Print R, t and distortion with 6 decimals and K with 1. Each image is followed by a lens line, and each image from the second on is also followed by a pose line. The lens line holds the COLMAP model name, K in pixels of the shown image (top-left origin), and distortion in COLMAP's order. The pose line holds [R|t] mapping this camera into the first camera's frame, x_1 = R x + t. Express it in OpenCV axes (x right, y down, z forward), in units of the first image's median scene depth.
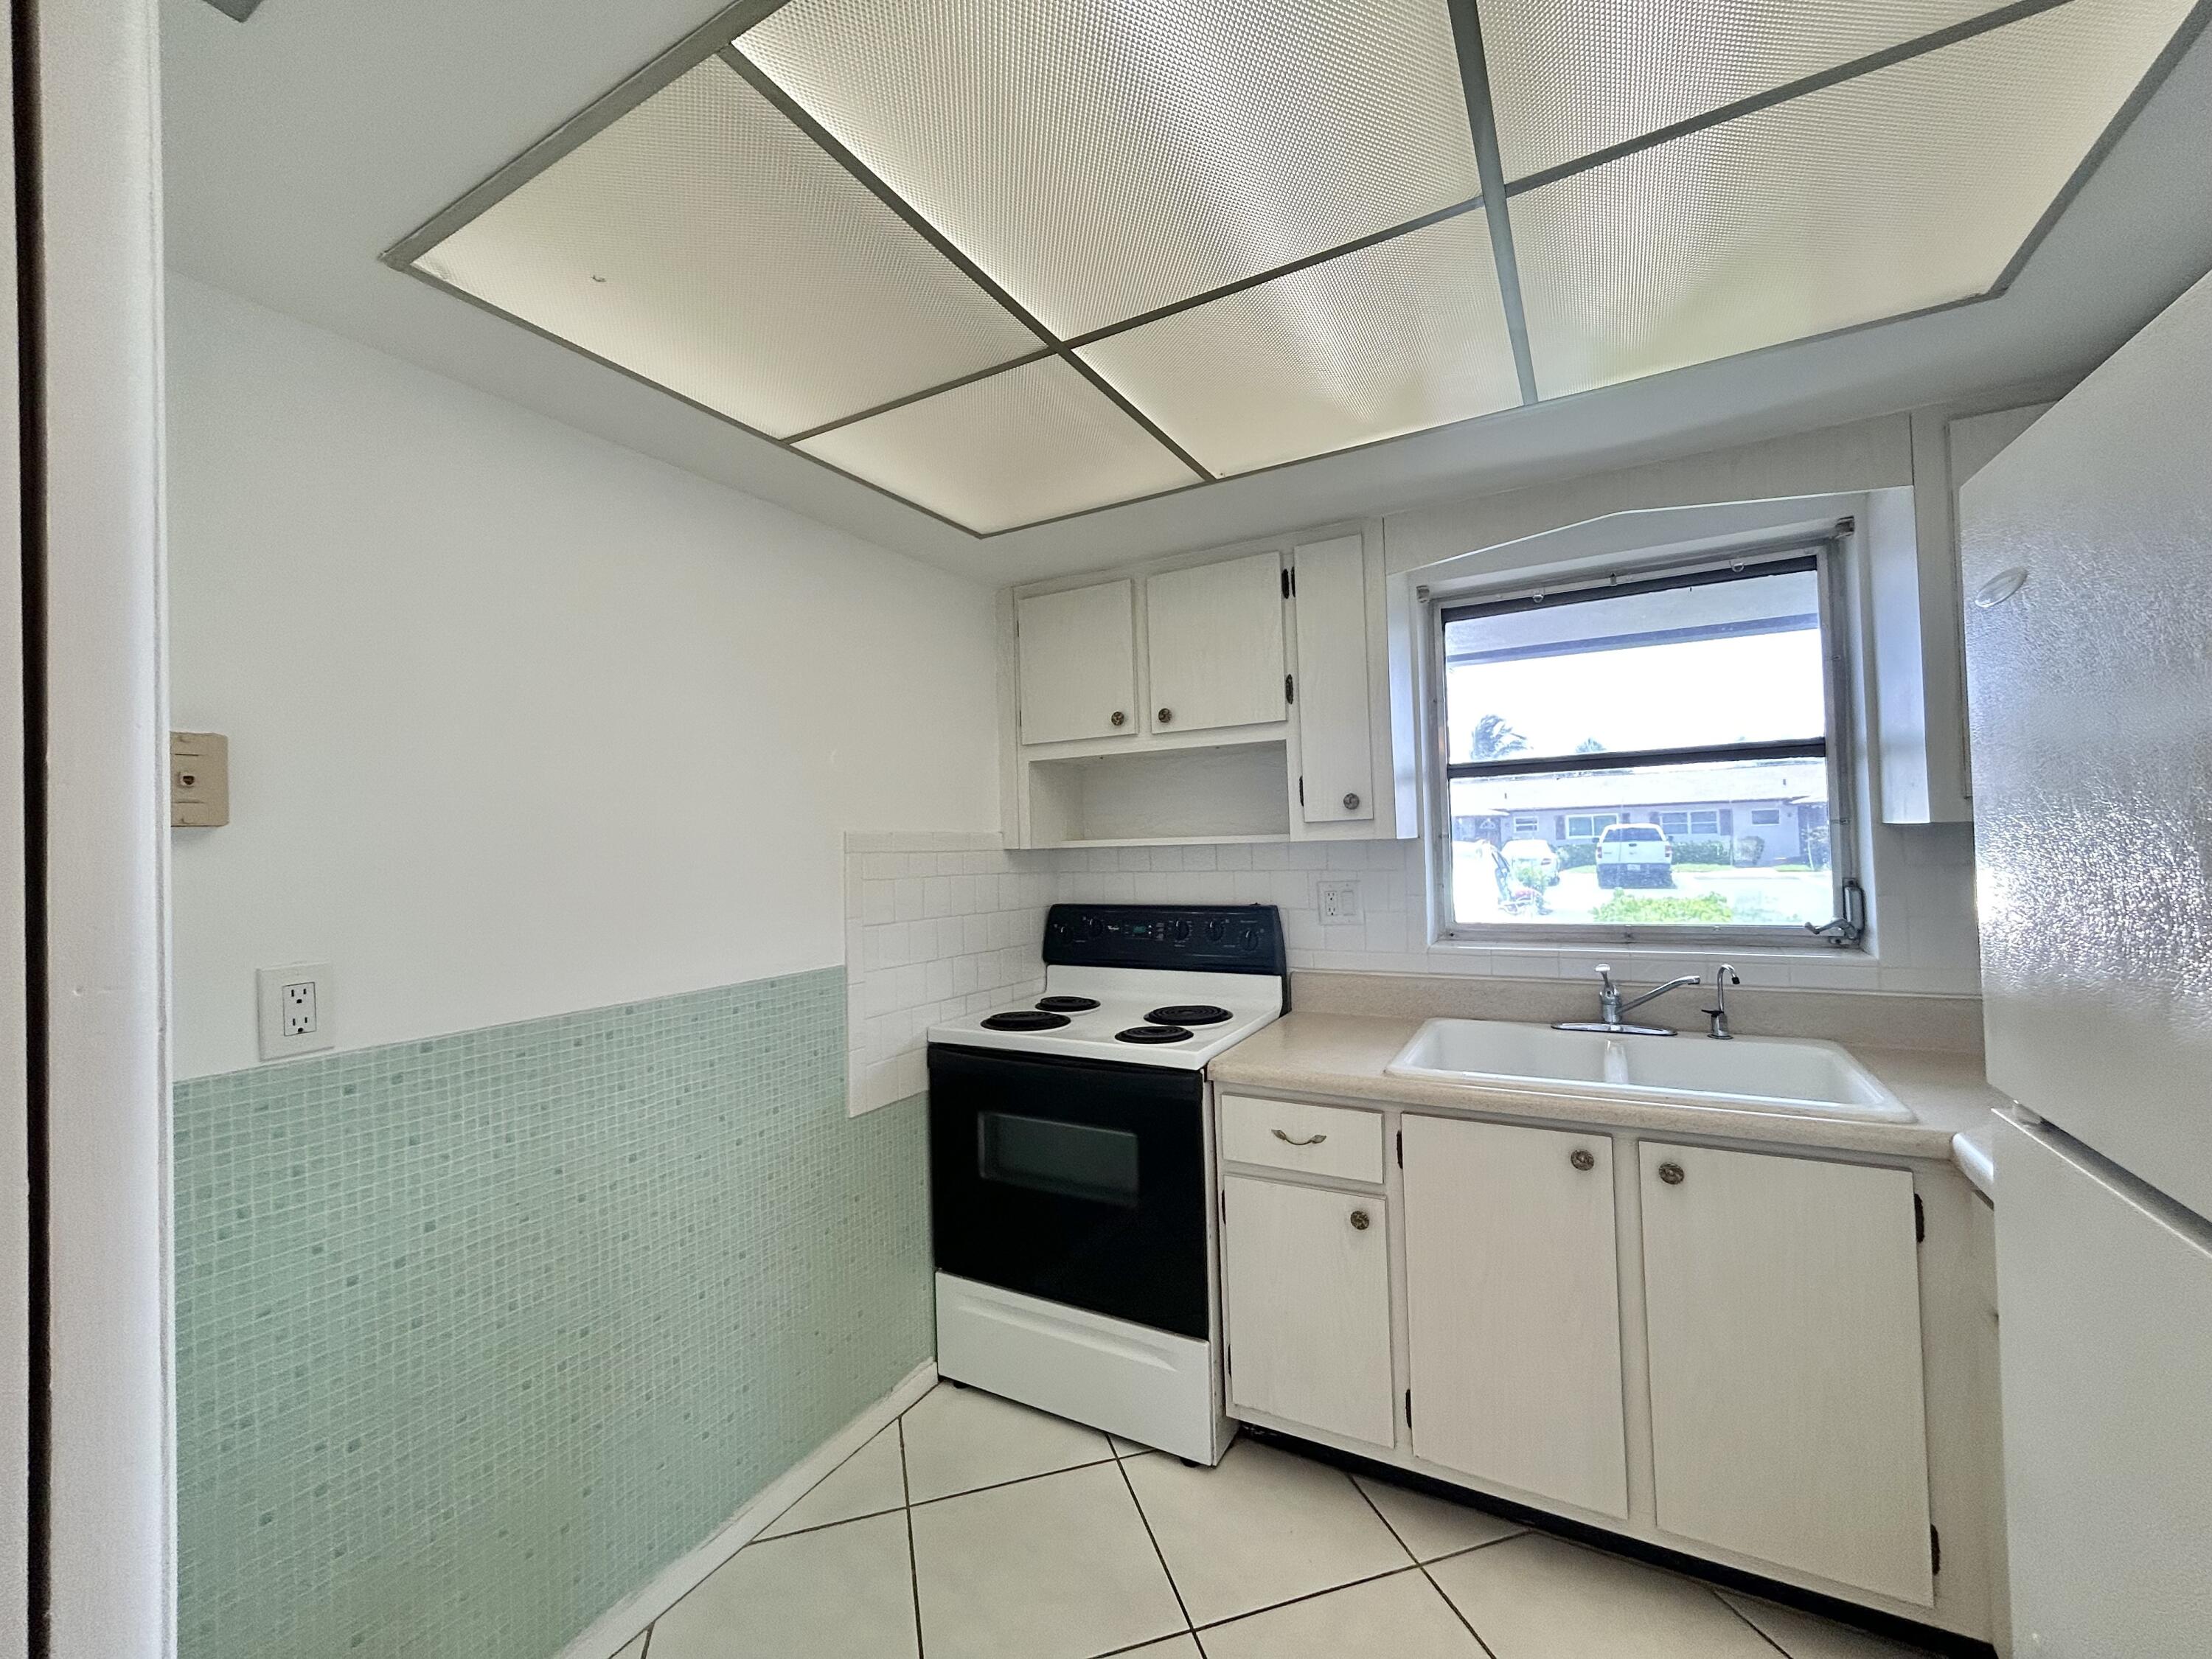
lens RADIAL K [[906.1, 0, 1102.2], [0, 906.1, 829.8], [0, 0, 1]] dist [0.010553, -0.000176]
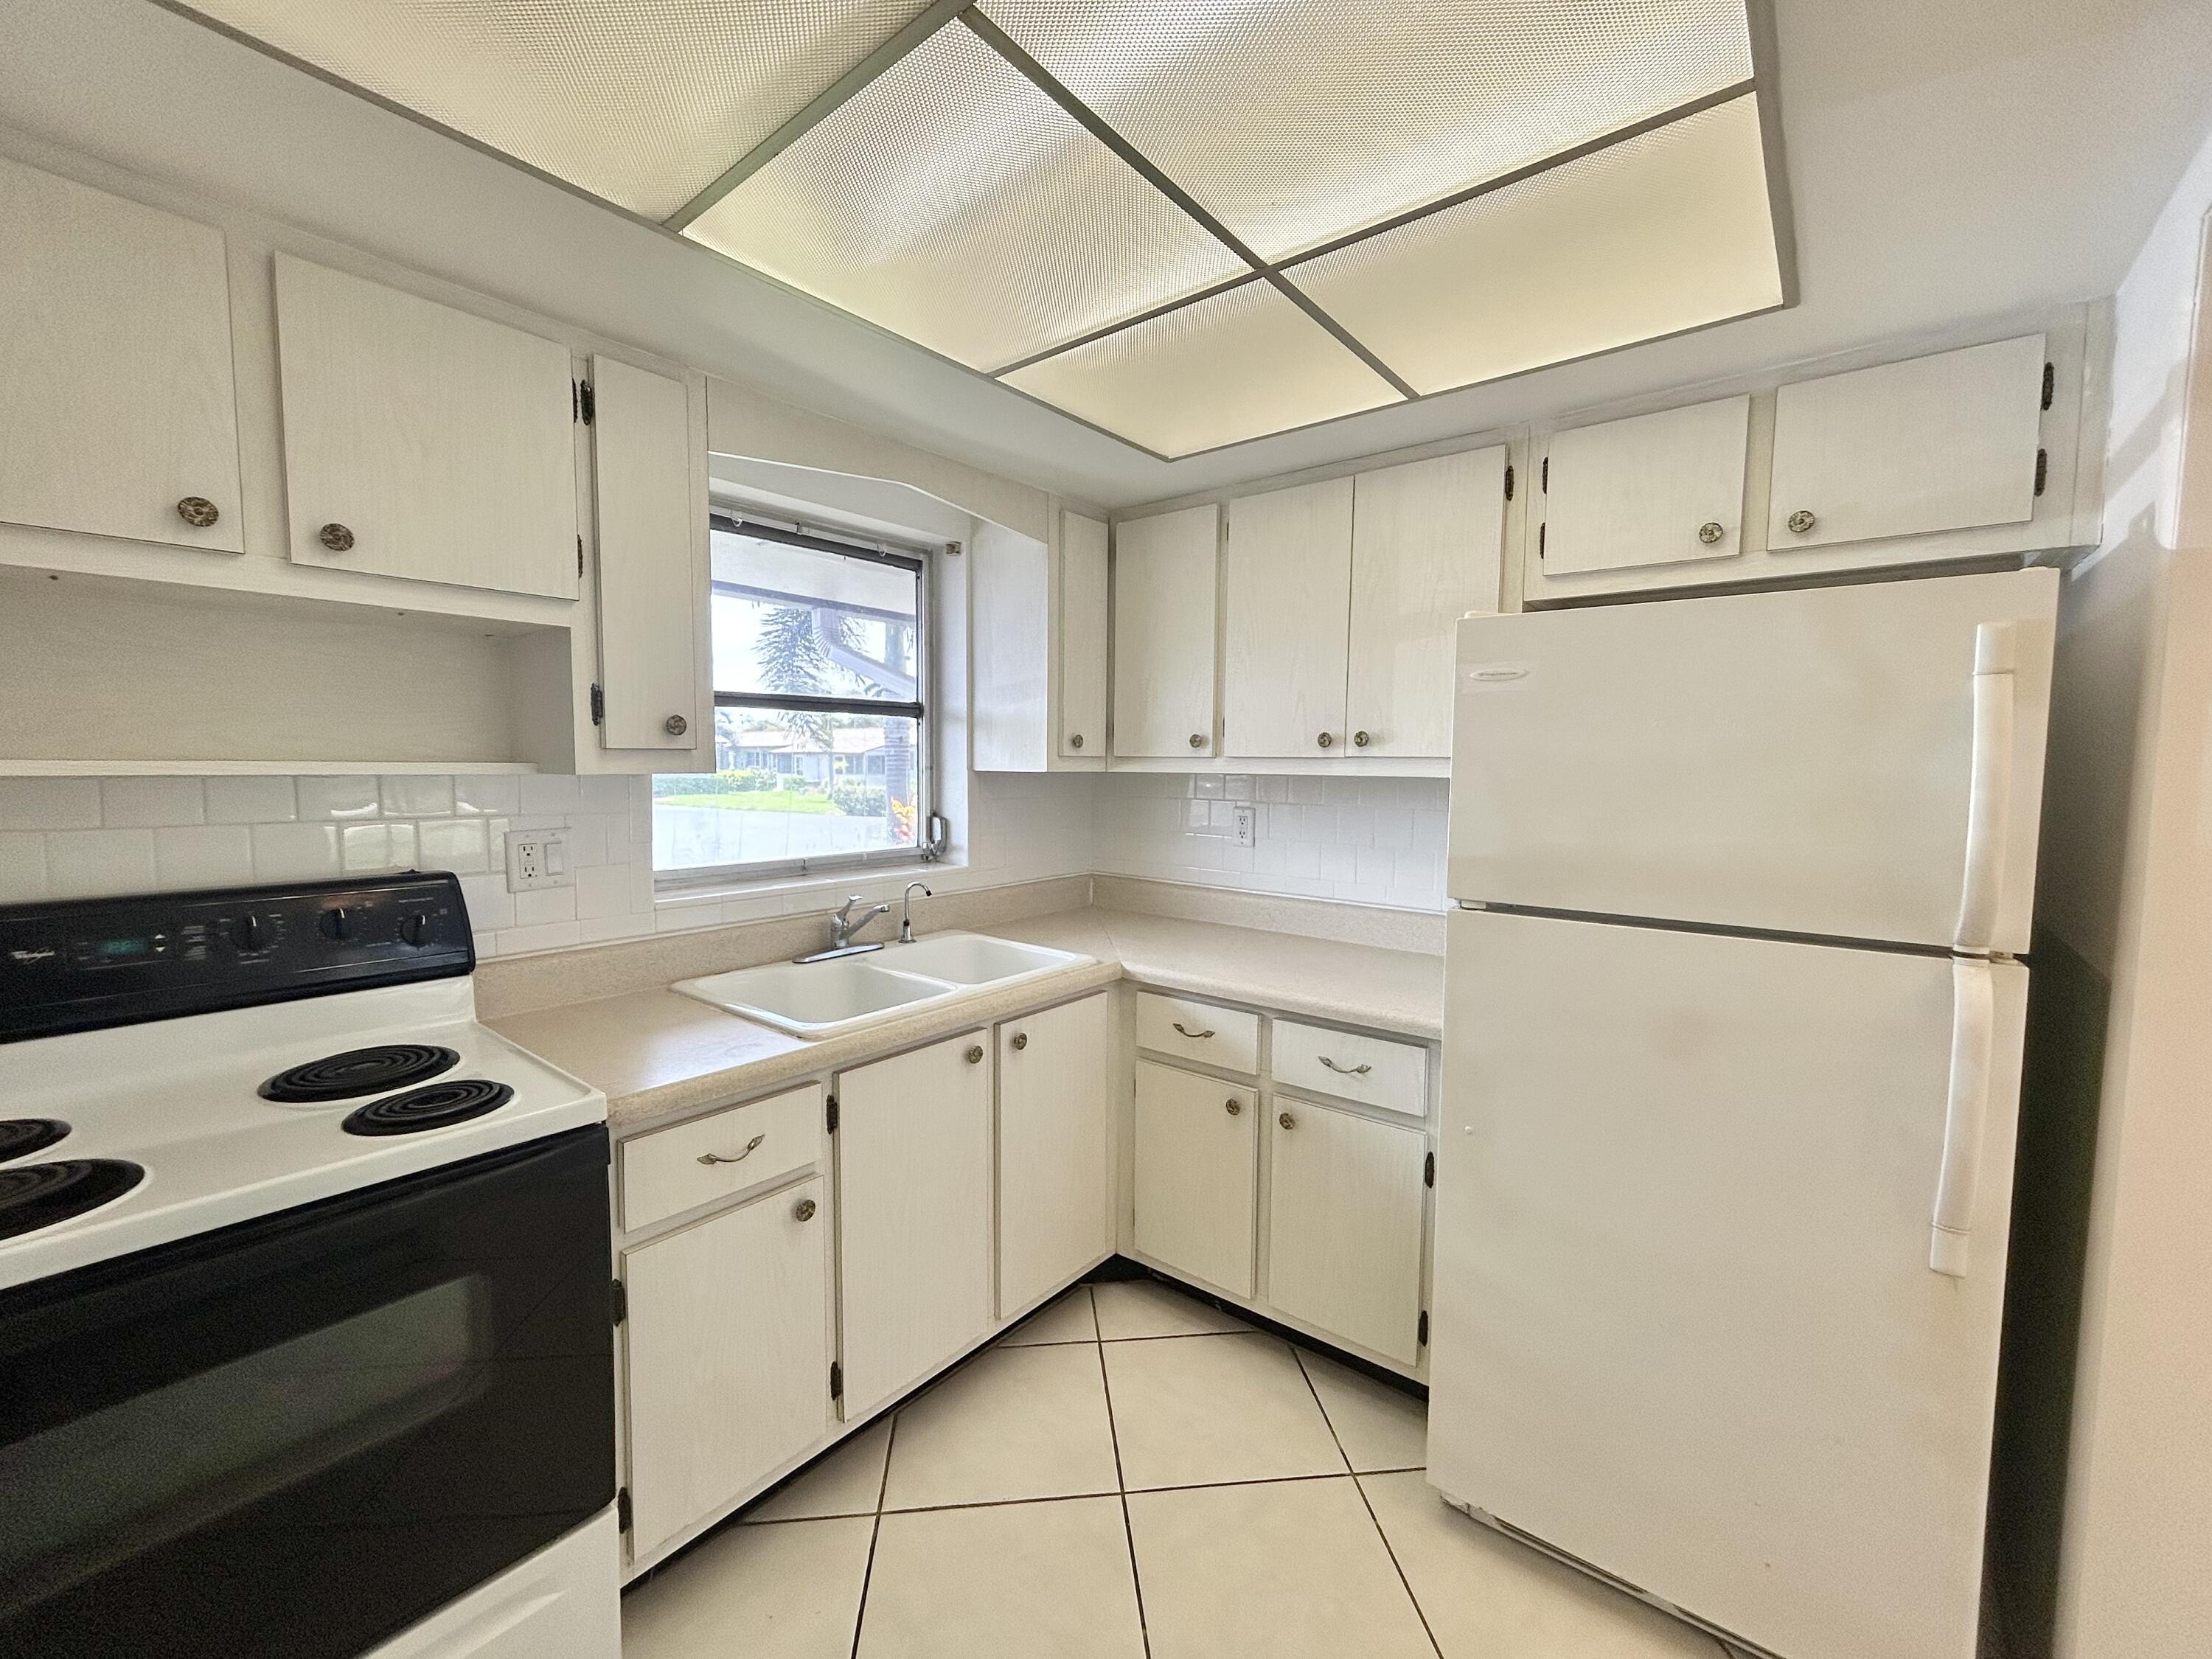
lens RADIAL K [[906.1, 0, 1107.6], [0, 906.1, 831.9], [0, 0, 1]] dist [0.010553, -0.000176]
pose [[0.177506, -0.041983, 0.983224, -0.433577], [-0.024297, 0.998598, 0.047026, 0.014650], [-0.983820, -0.032237, 0.176237, 0.485146]]
